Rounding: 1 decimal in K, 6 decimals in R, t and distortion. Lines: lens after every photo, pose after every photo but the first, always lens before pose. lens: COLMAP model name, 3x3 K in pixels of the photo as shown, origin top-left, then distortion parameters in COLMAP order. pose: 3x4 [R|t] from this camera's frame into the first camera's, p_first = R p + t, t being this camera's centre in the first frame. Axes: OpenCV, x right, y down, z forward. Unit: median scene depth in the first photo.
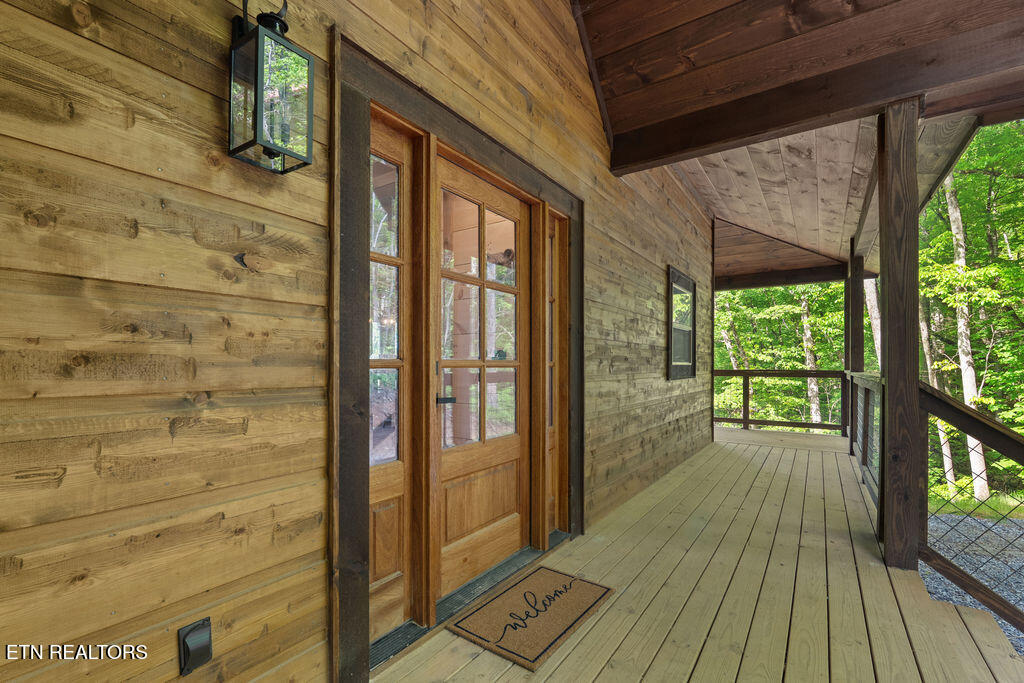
lens RADIAL K [[456.1, 0, 511.1], [0, 456.1, 363.9], [0, 0, 1]] dist [-0.003093, 0.000147]
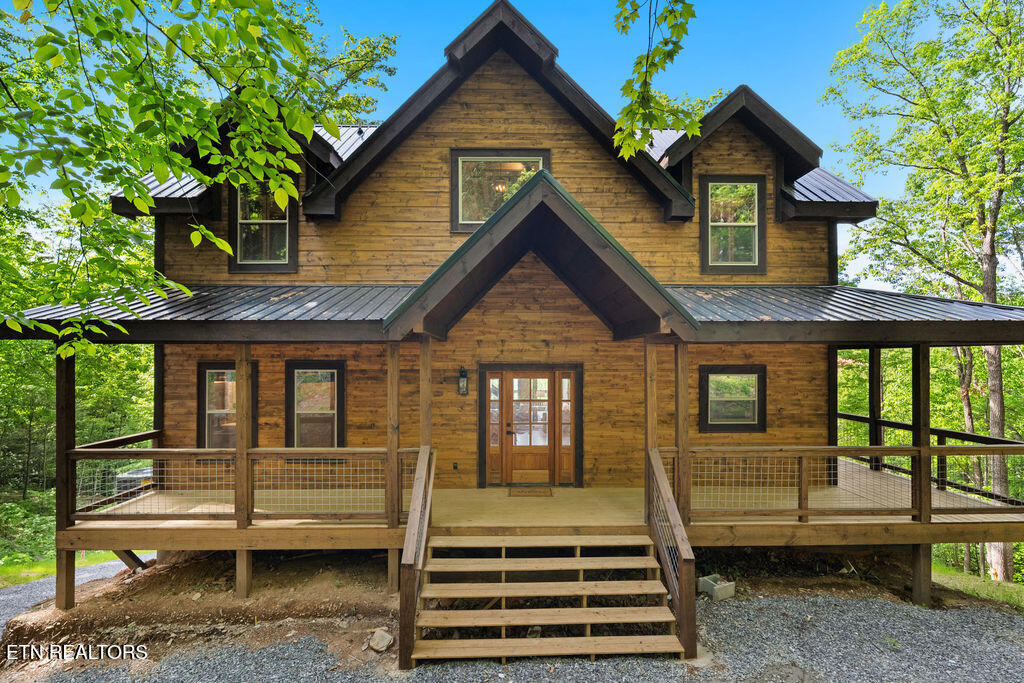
lens RADIAL K [[456.1, 0, 510.3], [0, 456.1, 344.2], [0, 0, 1]] dist [-0.003093, 0.000147]
pose [[0.588452, -0.007782, -0.808495, 3.390557], [0.000255, 0.999955, -0.009439, -0.728034], [0.808532, 0.005348, 0.588428, -1.509751]]
